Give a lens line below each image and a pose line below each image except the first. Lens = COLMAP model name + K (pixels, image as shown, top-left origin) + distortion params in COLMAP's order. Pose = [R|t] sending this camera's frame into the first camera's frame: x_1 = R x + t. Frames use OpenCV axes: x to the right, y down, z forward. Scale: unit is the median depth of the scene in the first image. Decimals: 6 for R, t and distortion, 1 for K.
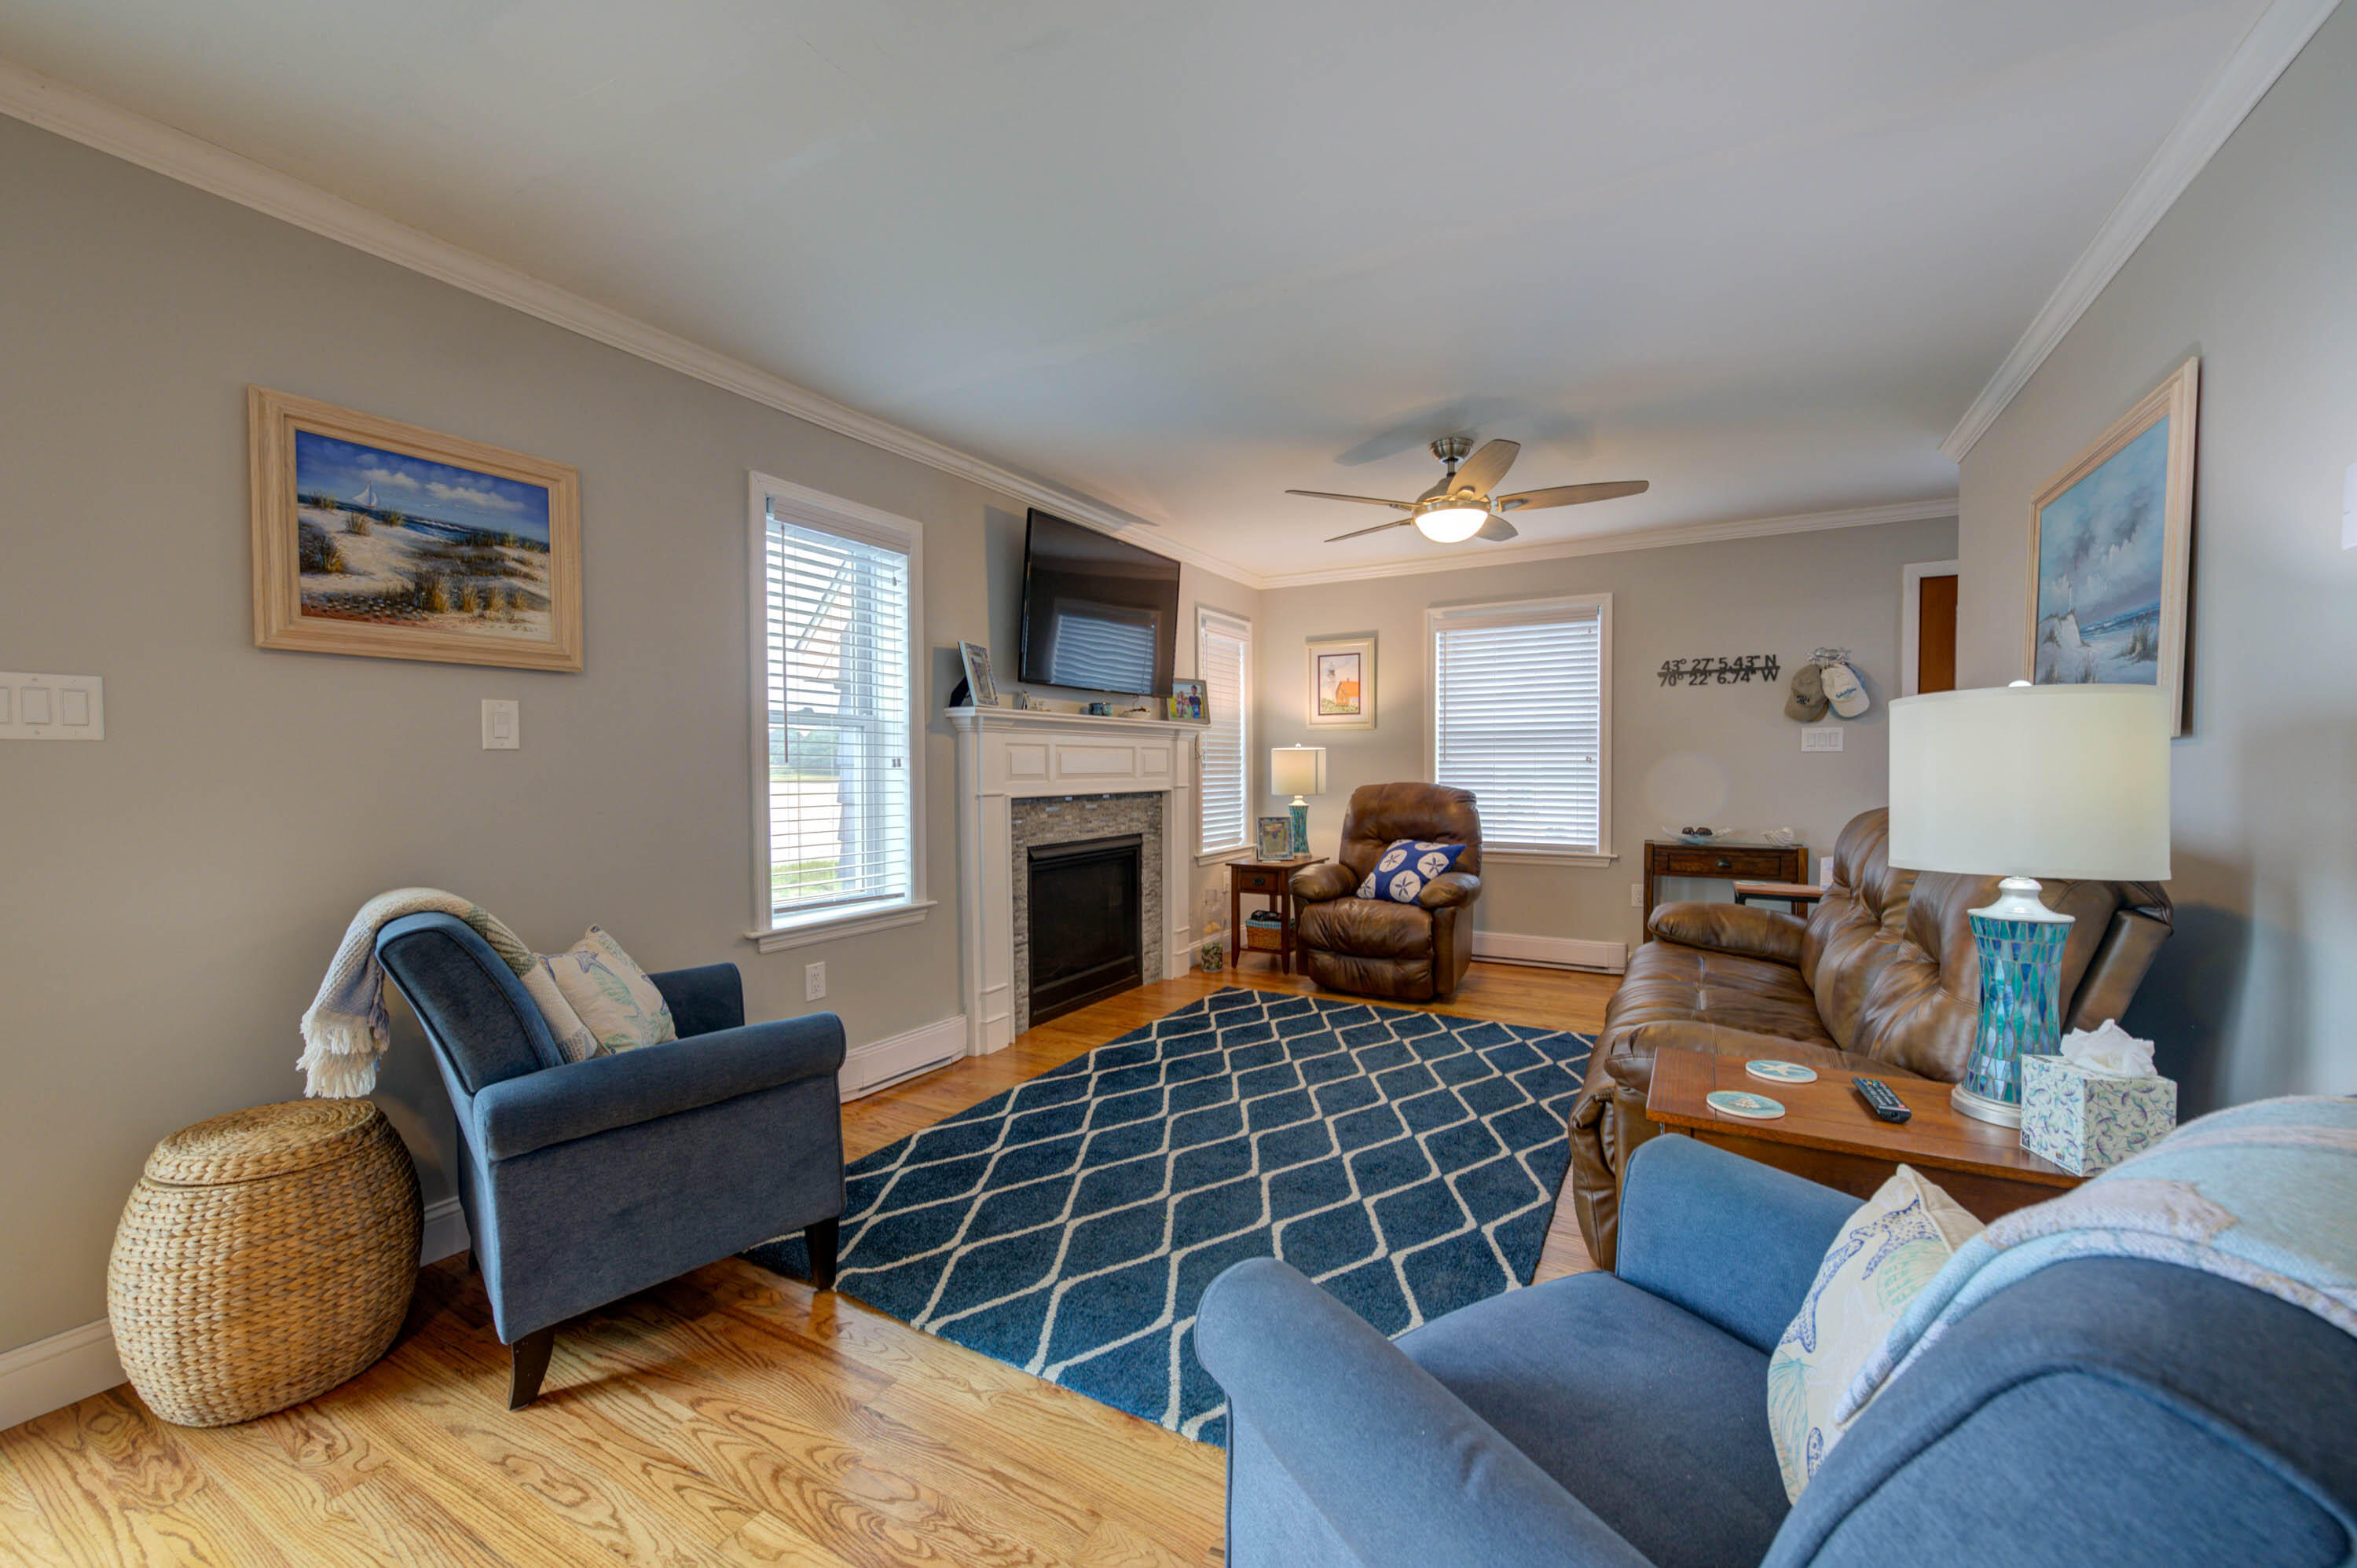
lens RADIAL K [[931.6, 0, 1173.0], [0, 931.6, 788.8], [0, 0, 1]] dist [-0.002898, -0.000646]
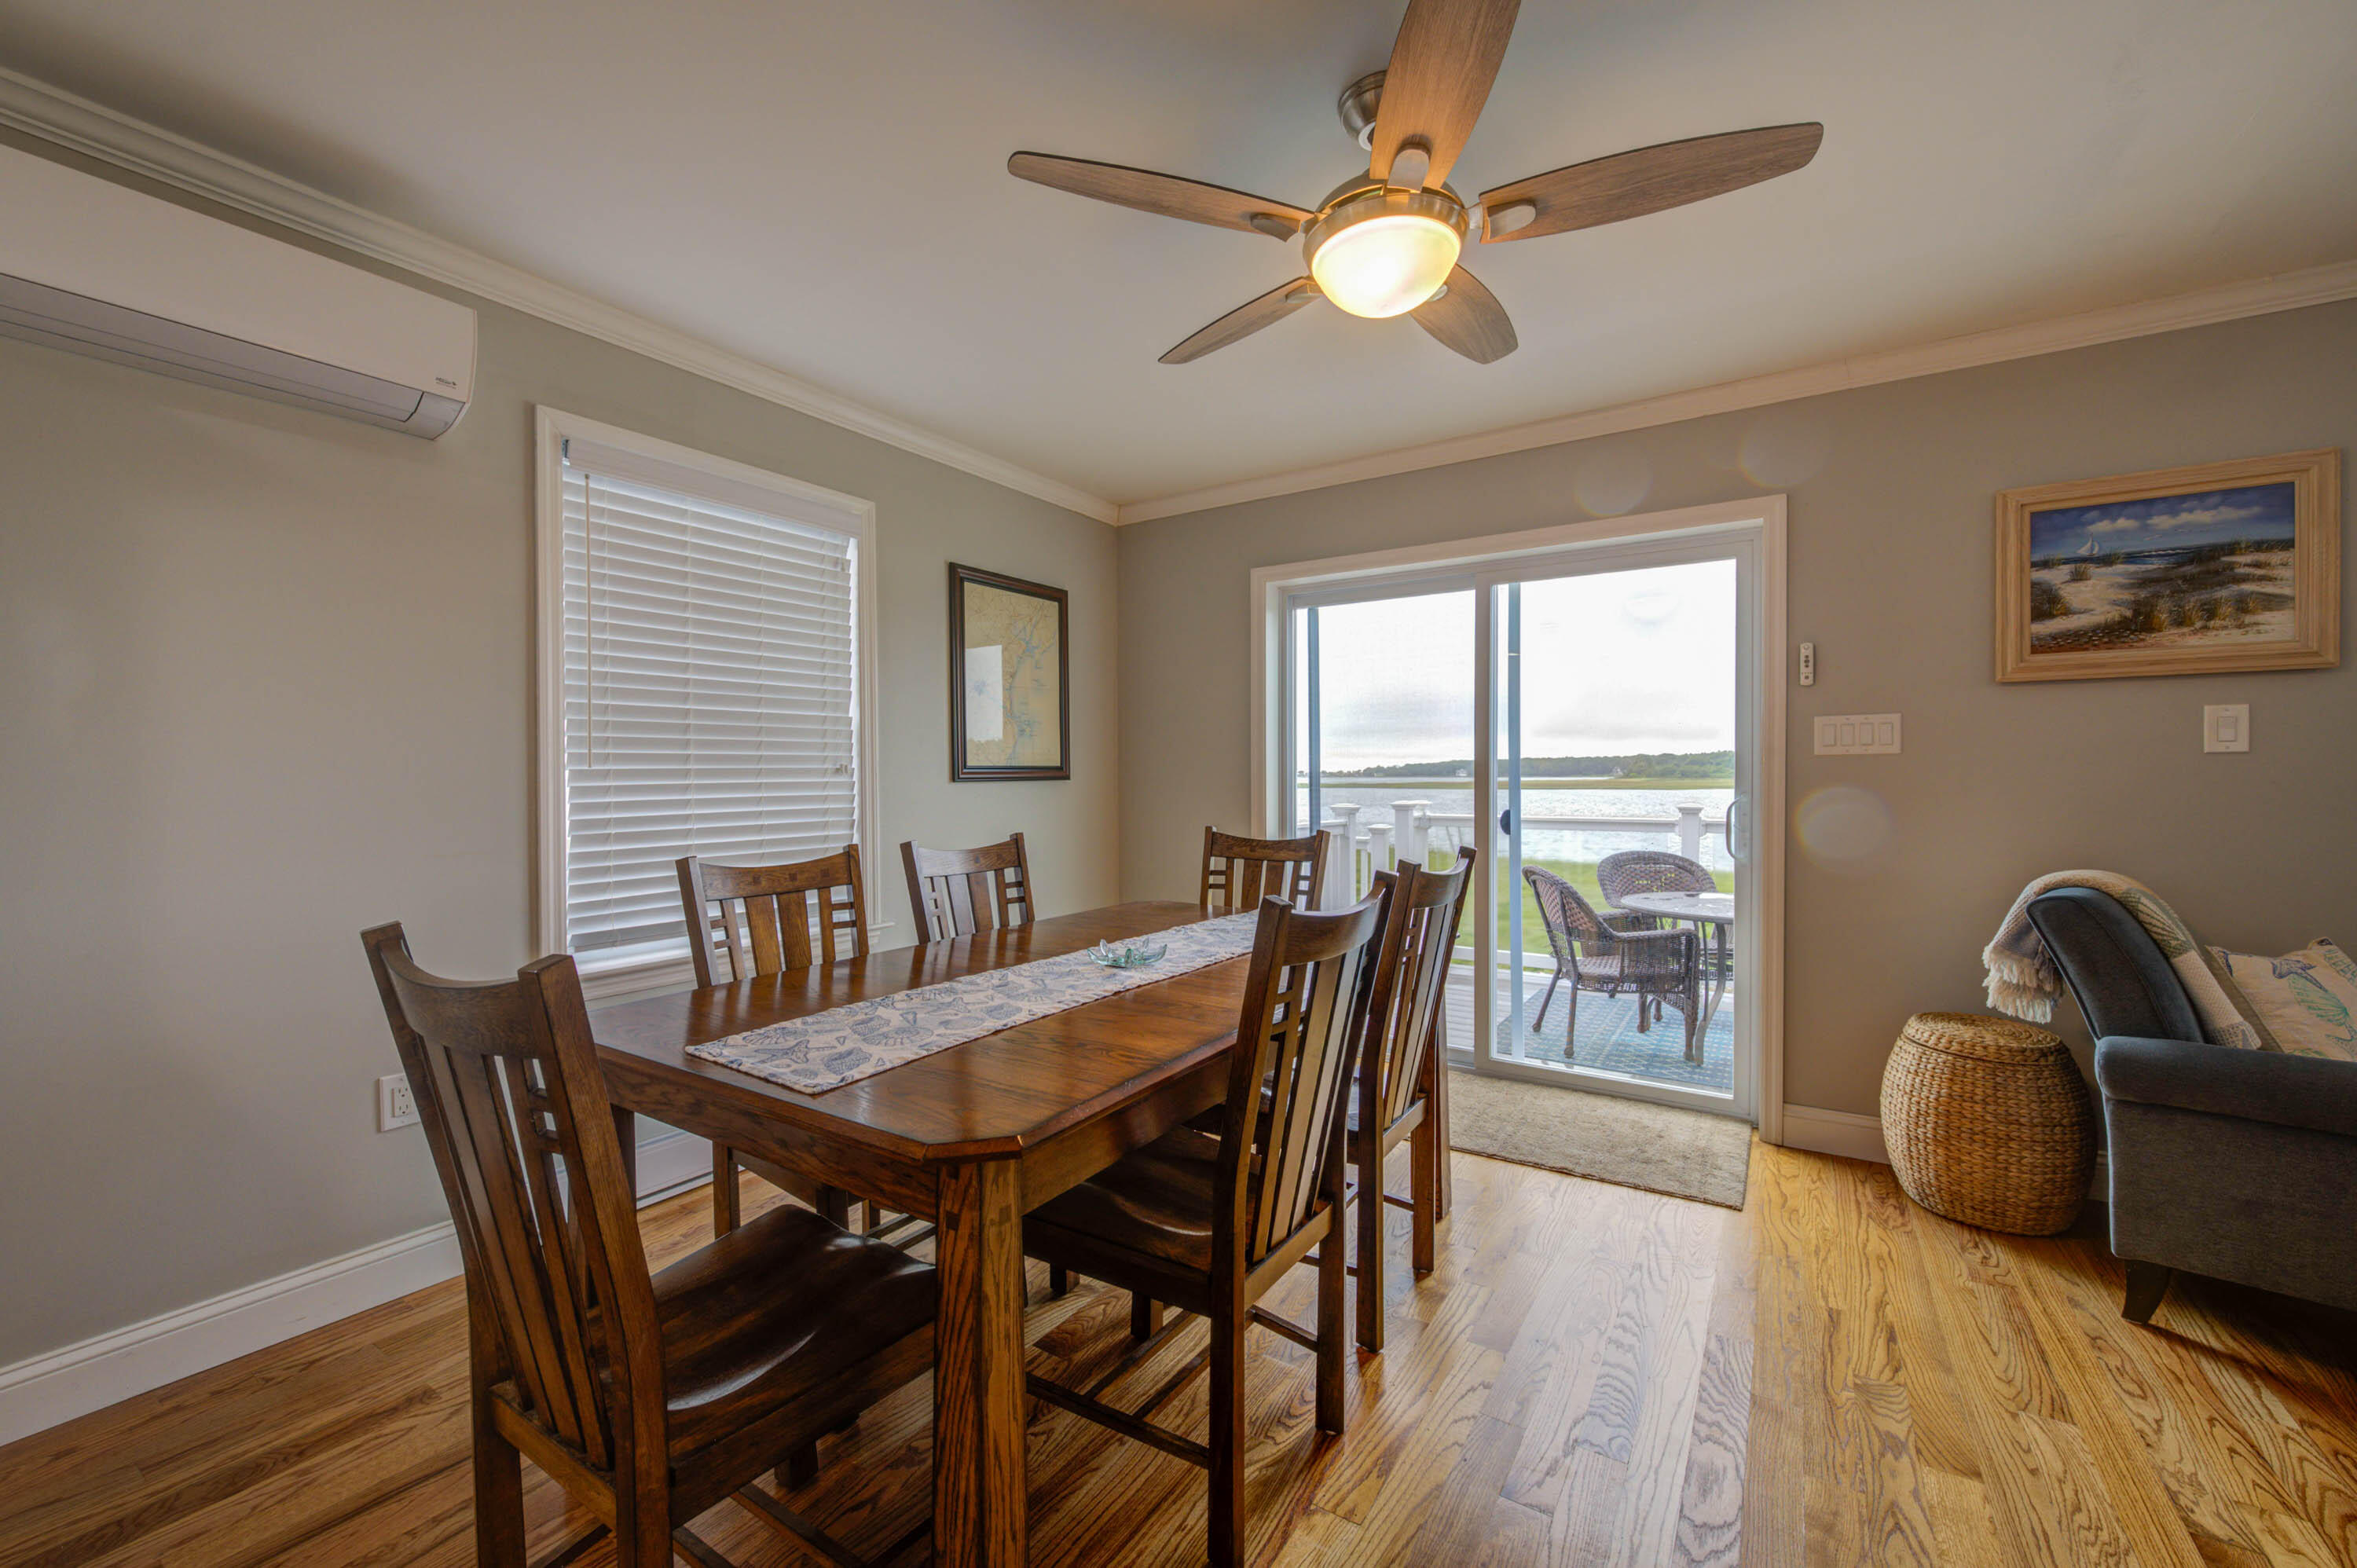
lens RADIAL K [[933.5, 0, 1174.0], [0, 933.5, 786.3], [0, 0, 1]] dist [0.001496, -0.002673]
pose [[-0.061159, 0.014546, -0.998022, 0.254143], [-0.019584, 0.999684, 0.015771, 0.001088], [0.997936, 0.020509, -0.060855, -0.067600]]
